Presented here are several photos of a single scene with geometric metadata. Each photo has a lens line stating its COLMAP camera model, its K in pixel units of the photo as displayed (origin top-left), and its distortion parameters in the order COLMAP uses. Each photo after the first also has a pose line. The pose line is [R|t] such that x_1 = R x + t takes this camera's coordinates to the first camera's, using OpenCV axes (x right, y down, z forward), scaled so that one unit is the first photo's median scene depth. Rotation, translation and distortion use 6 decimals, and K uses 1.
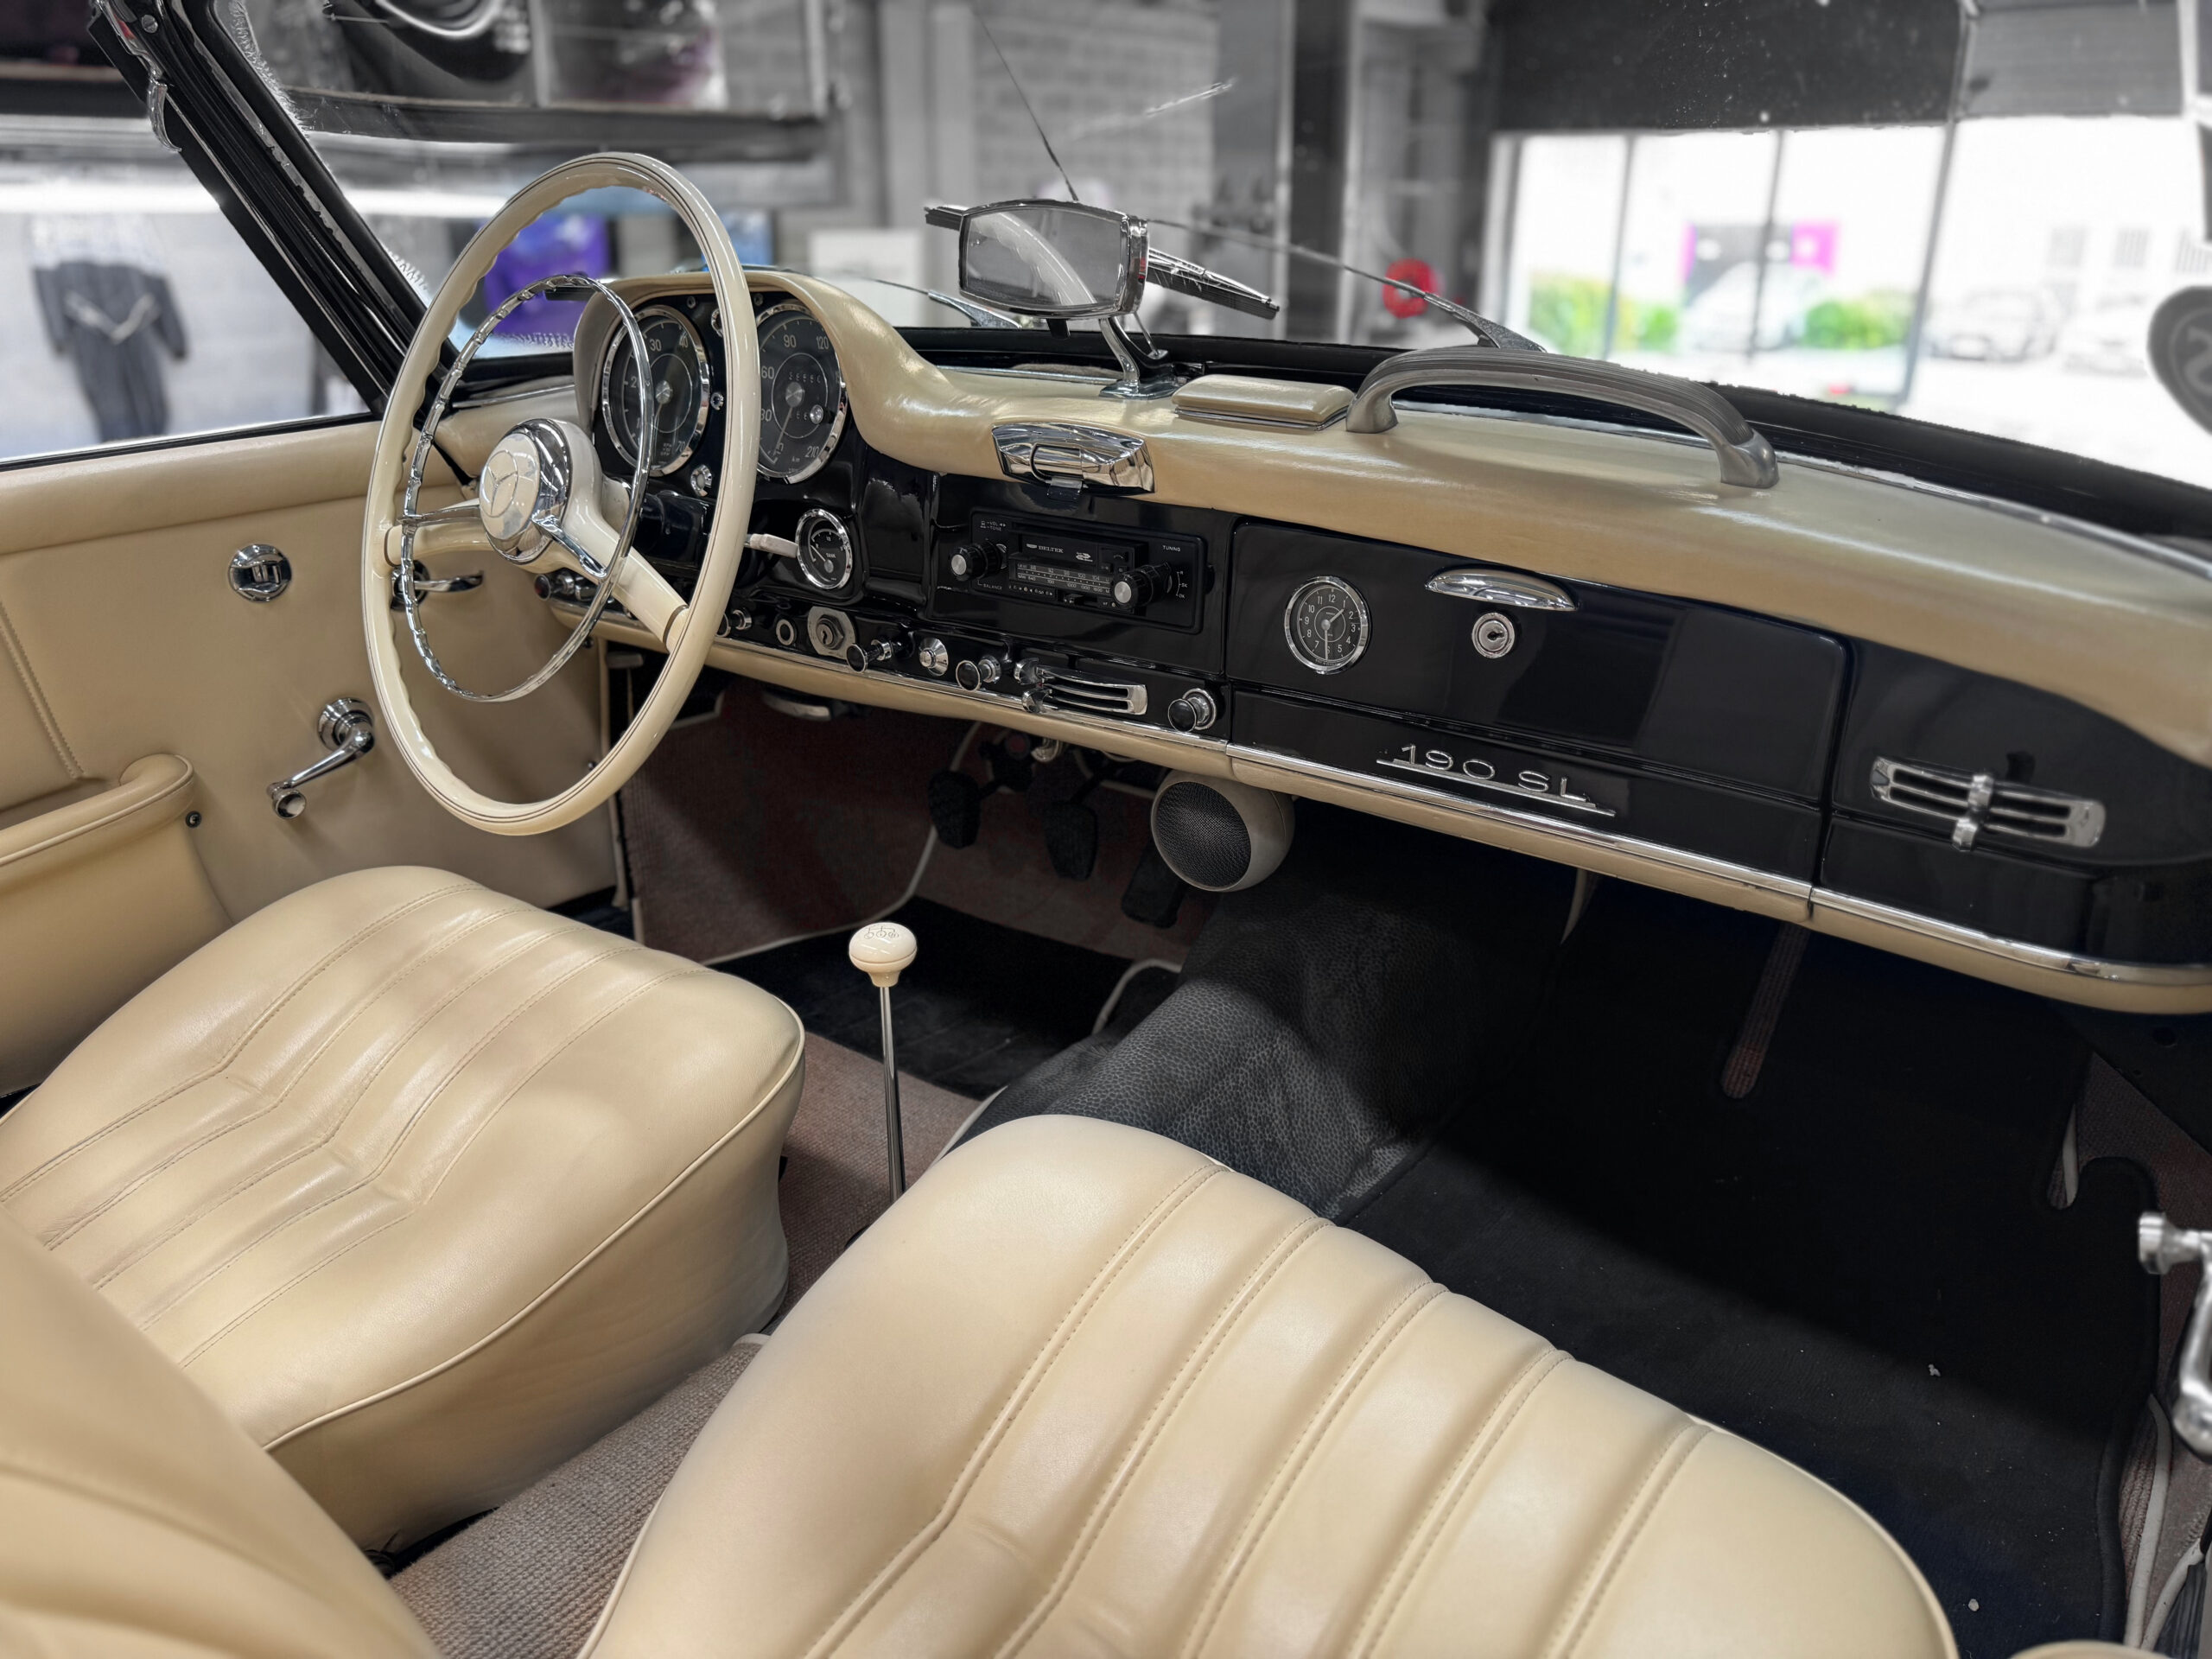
lens RADIAL K [[1579.2, 0, 1101.3], [0, 1579.2, 834.7], [0, 0, 1]] dist [0.074655, -0.121168]
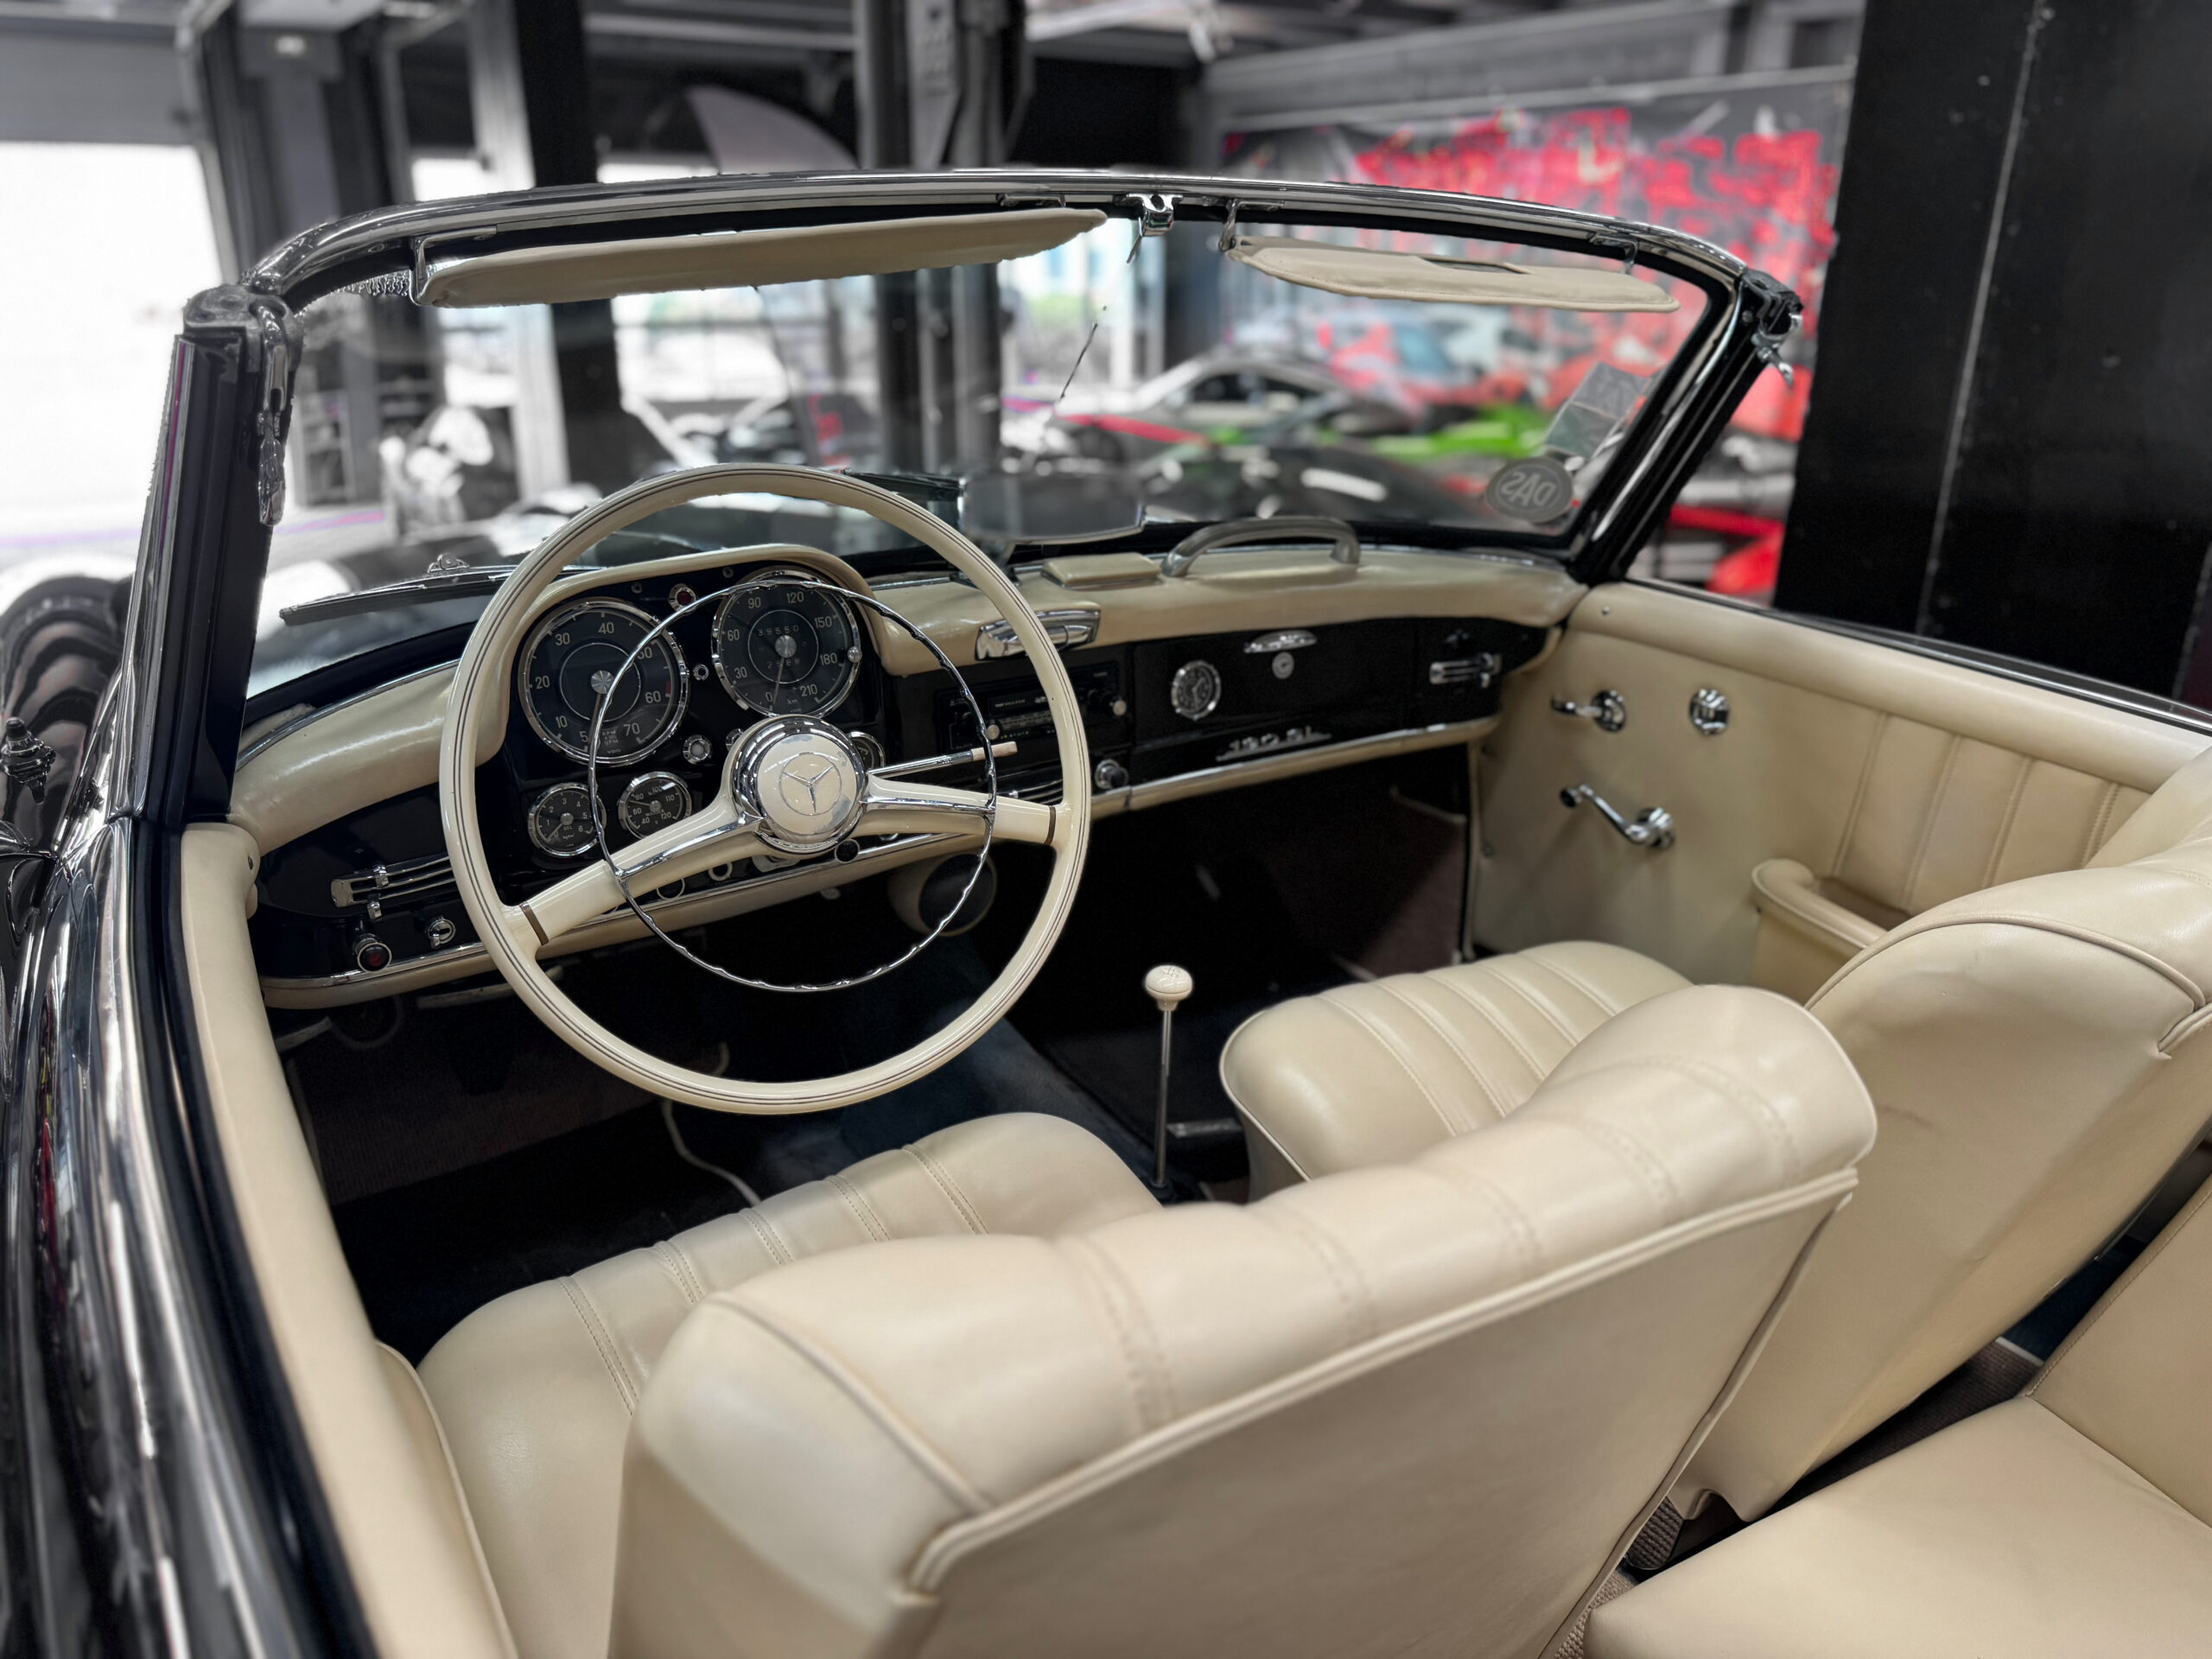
lens RADIAL K [[1579.2, 0, 1101.3], [0, 1579.2, 834.7], [0, 0, 1]] dist [0.074655, -0.121168]
pose [[0.298669, -0.333172, 0.894312, -1.298667], [0.338961, 0.913019, 0.226940, -0.368690], [-0.892133, 0.235357, 0.385623, 0.441936]]
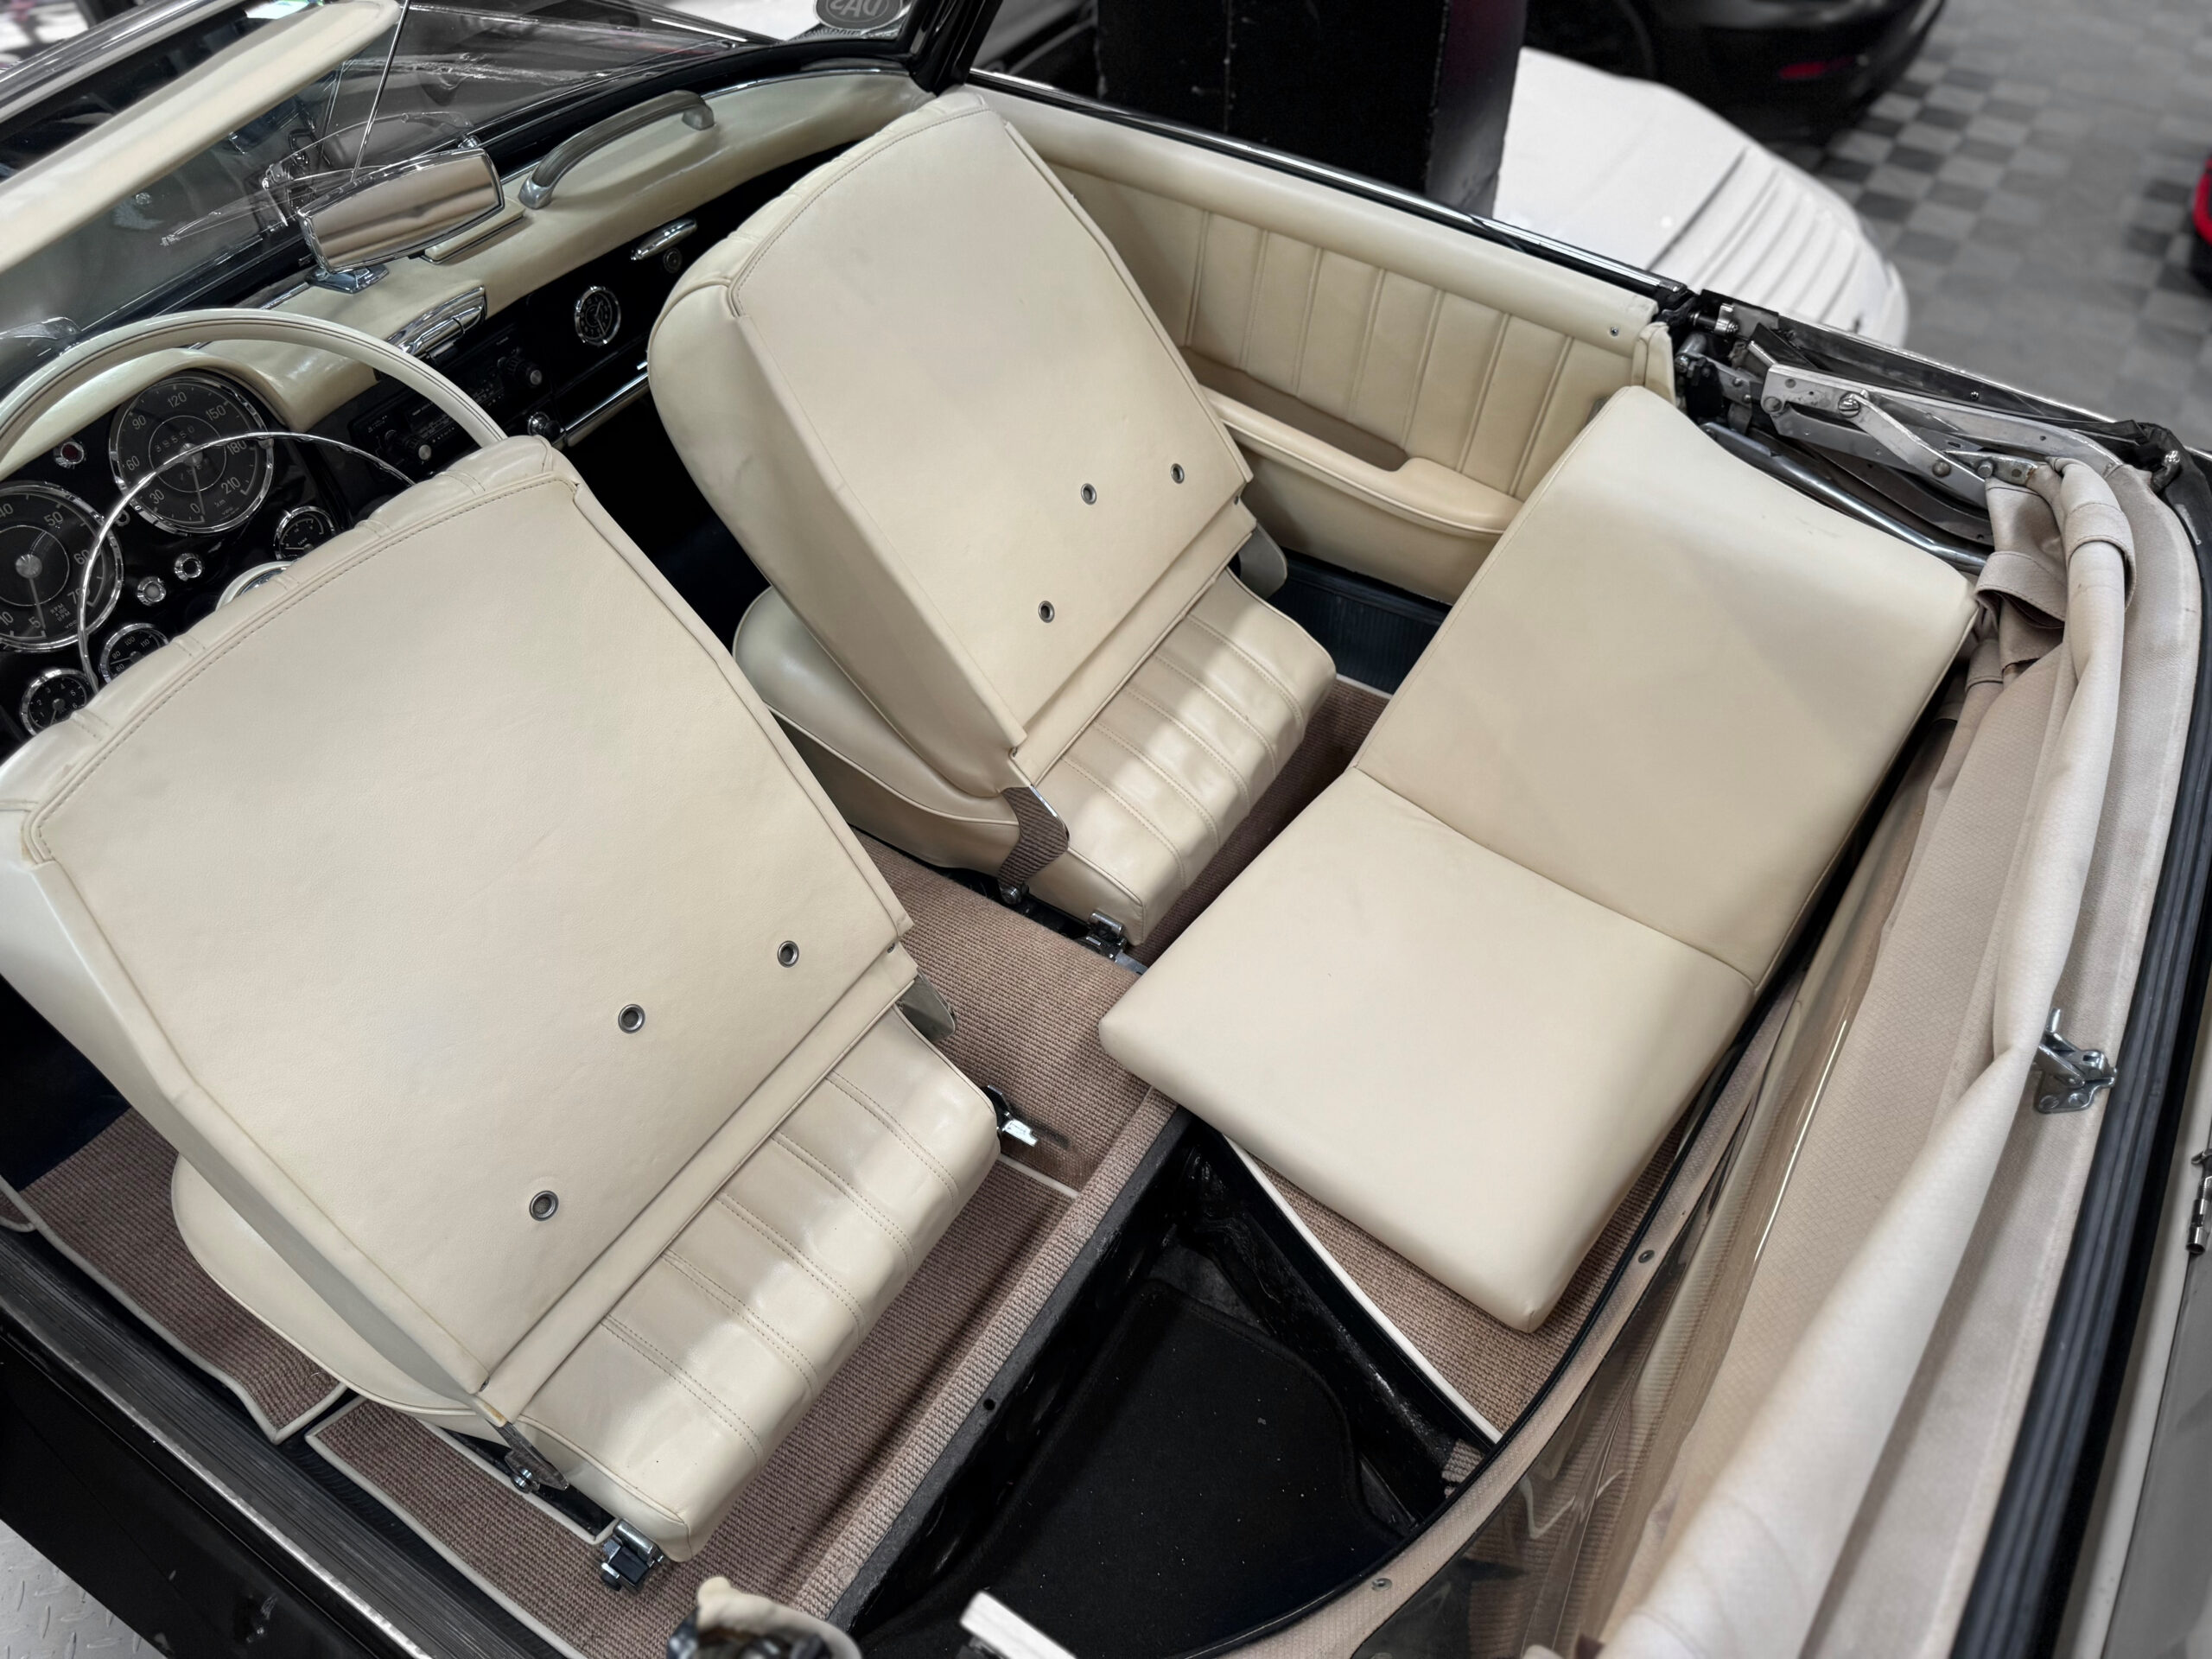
lens RADIAL K [[1589.6, 0, 1111.8], [0, 1589.6, 829.1], [0, 0, 1]] dist [0.071347, -0.099728]
pose [[-0.113042, -0.738173, 0.665073, -1.326694], [0.374015, 0.588516, 0.716772, -0.757830], [-0.920507, 0.329773, 0.209561, 0.293173]]
